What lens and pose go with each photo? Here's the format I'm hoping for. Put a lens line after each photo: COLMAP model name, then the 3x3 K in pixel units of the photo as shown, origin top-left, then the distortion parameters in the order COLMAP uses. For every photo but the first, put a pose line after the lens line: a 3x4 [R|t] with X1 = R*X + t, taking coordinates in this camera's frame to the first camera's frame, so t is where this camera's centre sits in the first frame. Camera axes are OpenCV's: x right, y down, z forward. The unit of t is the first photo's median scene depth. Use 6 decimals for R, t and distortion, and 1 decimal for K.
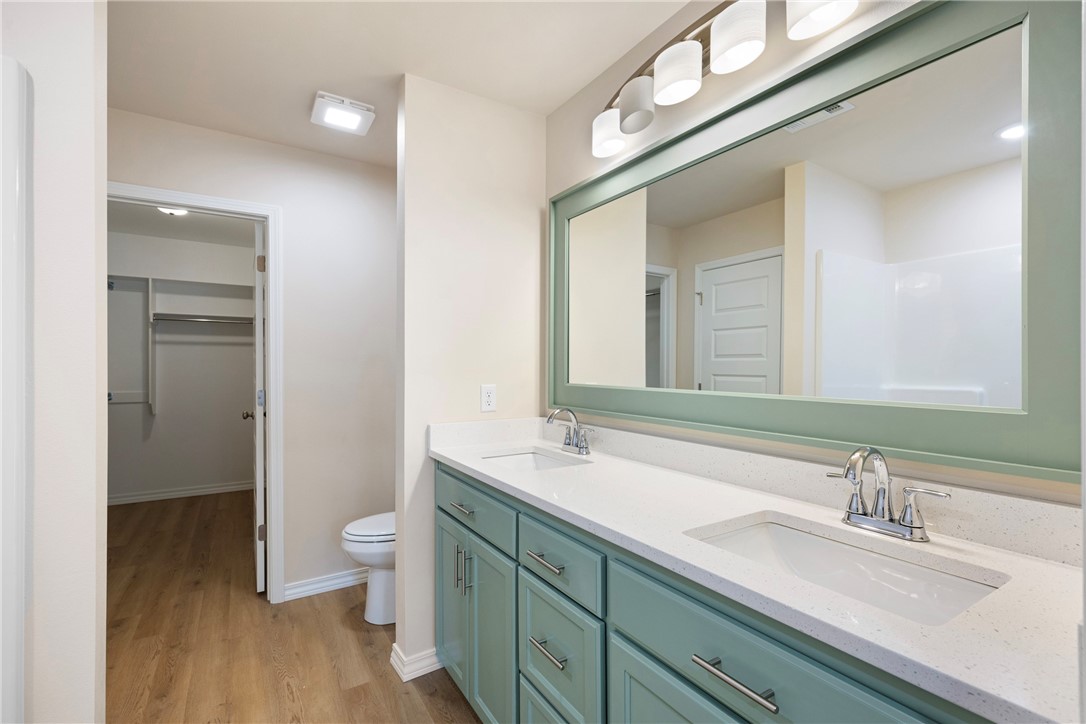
lens RADIAL K [[493.4, 0, 541.8], [0, 493.4, 366.4], [0, 0, 1]] dist [0.000894, -0.000235]
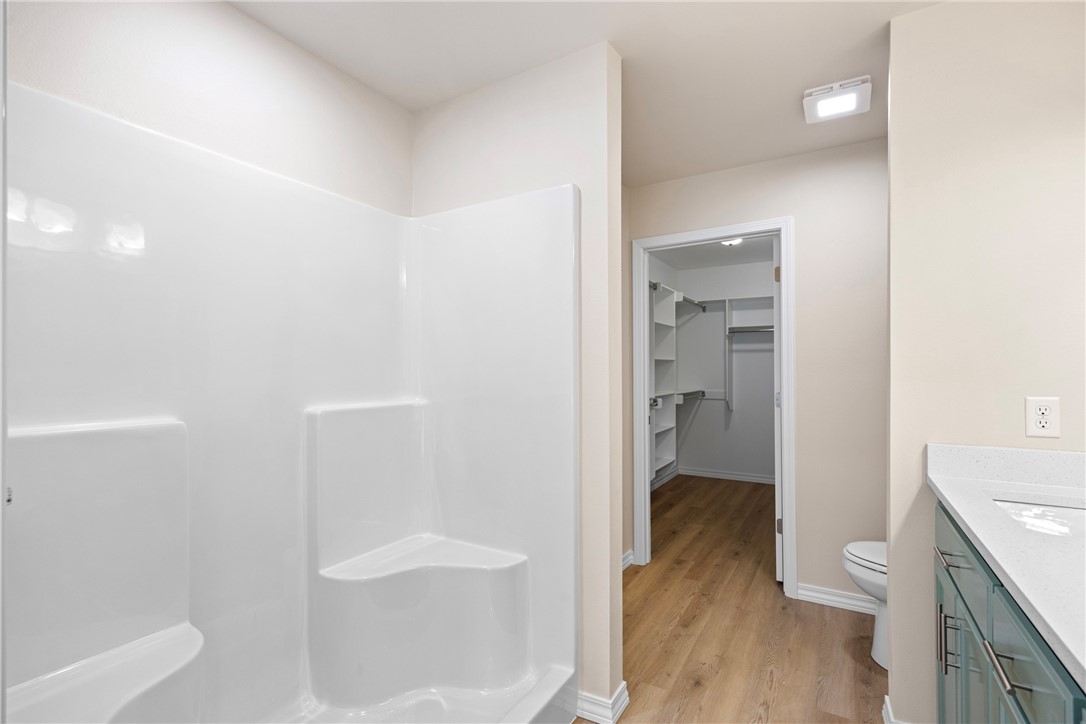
lens RADIAL K [[493.4, 0, 559.4], [0, 493.4, 372.3], [0, 0, 1]] dist [0.000894, -0.000235]
pose [[0.452259, 0.003824, -0.891878, 0.177151], [-0.002992, 0.999992, 0.002770, 0.002972], [0.891882, 0.001416, 0.452267, 0.097337]]
